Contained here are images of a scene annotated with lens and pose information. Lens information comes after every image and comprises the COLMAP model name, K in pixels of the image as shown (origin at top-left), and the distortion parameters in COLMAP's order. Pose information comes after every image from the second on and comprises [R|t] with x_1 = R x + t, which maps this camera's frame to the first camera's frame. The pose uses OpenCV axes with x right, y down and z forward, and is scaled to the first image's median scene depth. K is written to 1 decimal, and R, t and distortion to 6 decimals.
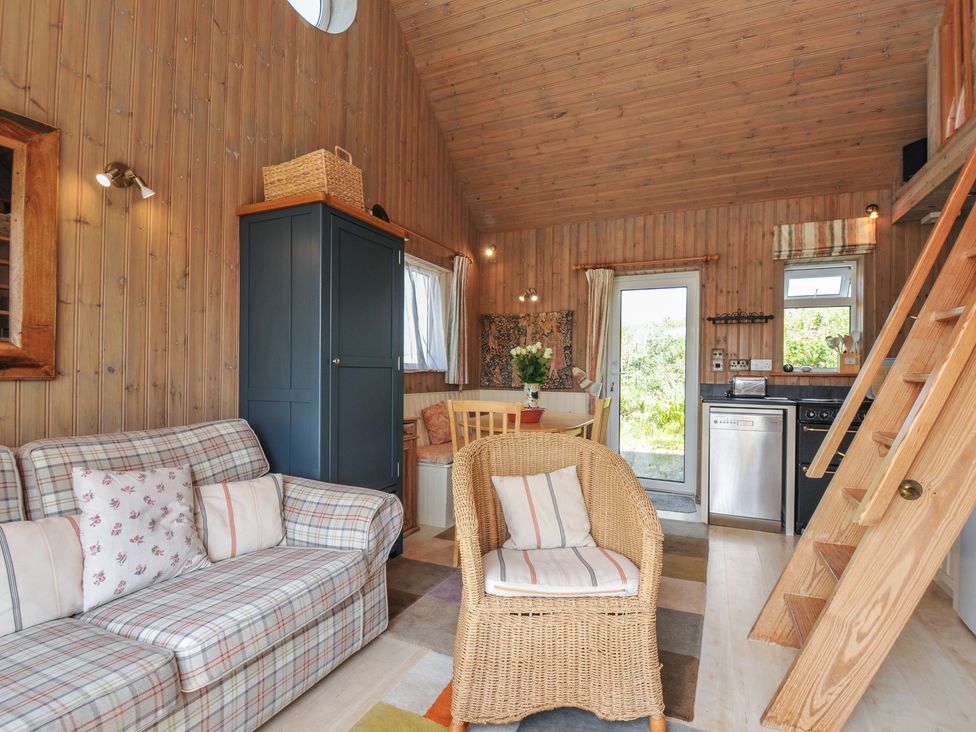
lens RADIAL K [[482.5, 0, 493.4], [0, 482.5, 372.2], [0, 0, 1]] dist [-0.000775, -0.011184]
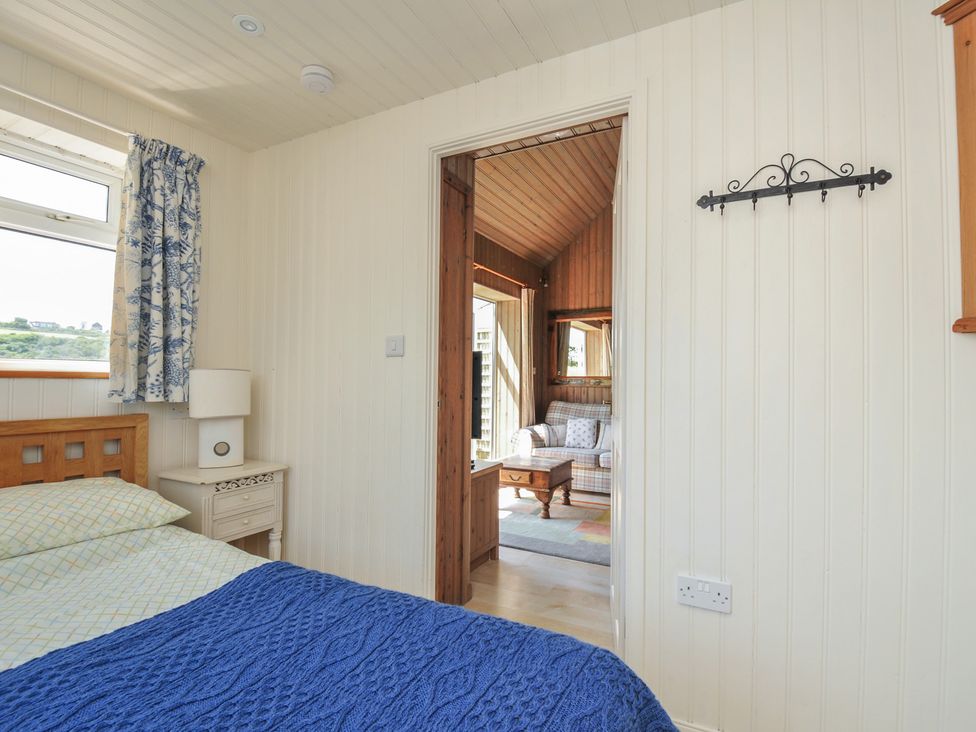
lens RADIAL K [[482.5, 0, 494.1], [0, 482.5, 374.4], [0, 0, 1]] dist [-0.000775, -0.011184]
pose [[-0.063277, -0.024181, -0.997703, 2.506381], [-0.006883, 0.999693, -0.023793, 0.011498], [0.997972, 0.005361, -0.063424, 0.276114]]
